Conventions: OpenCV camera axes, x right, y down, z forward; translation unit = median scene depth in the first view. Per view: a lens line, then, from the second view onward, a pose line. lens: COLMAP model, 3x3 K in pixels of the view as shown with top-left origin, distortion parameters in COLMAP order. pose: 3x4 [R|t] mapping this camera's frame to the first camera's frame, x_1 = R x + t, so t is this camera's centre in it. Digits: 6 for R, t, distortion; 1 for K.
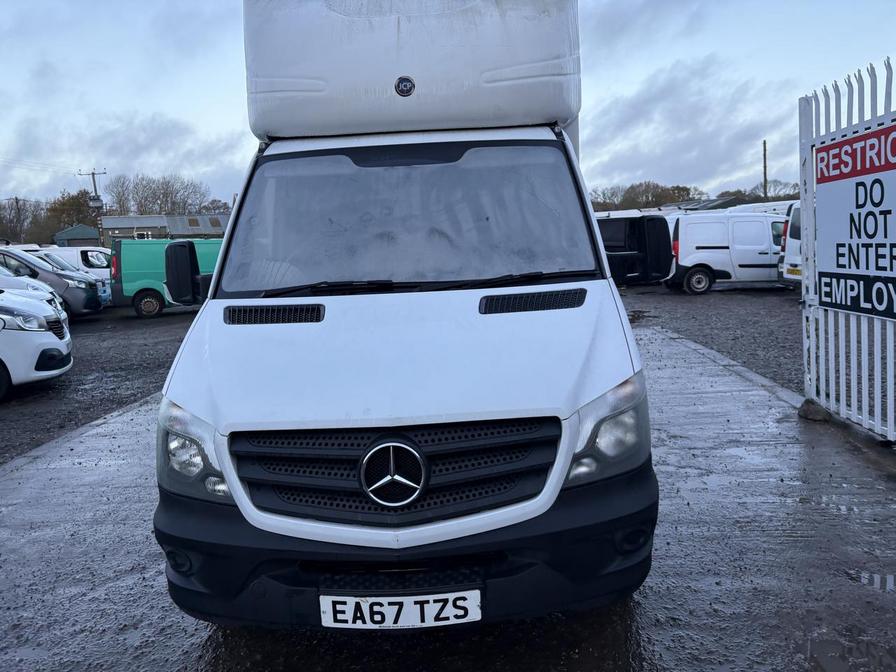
lens RADIAL K [[682.0, 0, 448.3], [0, 682.0, 306.1], [0, 0, 1]] dist [0.061570, -0.058429]
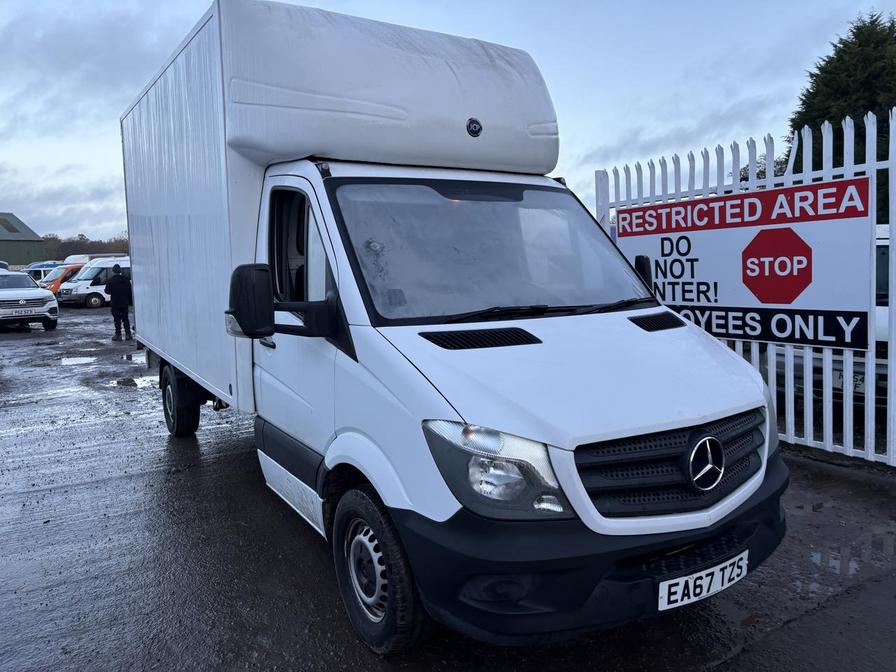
lens RADIAL K [[682.0, 0, 448.3], [0, 682.0, 306.1], [0, 0, 1]] dist [0.061570, -0.058429]
pose [[0.834311, -0.002958, 0.551286, -0.780340], [0.034612, 0.998294, -0.047024, 0.009081], [-0.550206, 0.058314, 0.832990, 0.164791]]
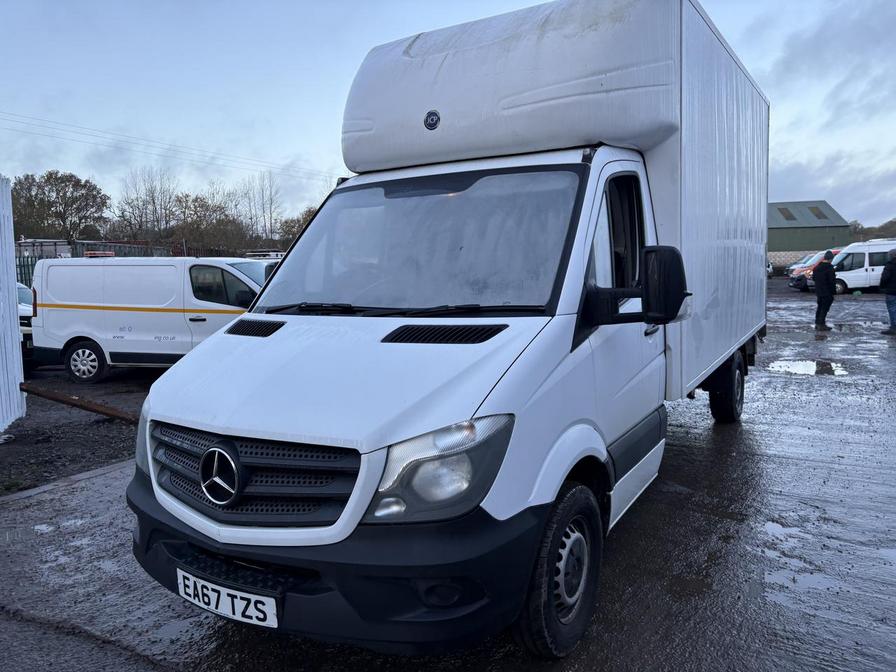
lens RADIAL K [[682.0, 0, 448.3], [0, 682.0, 306.1], [0, 0, 1]] dist [0.061570, -0.058429]
pose [[0.864025, 0.057522, -0.500151, 0.562094], [-0.068186, 0.997668, -0.003051, -0.040791], [0.498809, 0.036739, 0.865933, 0.134800]]
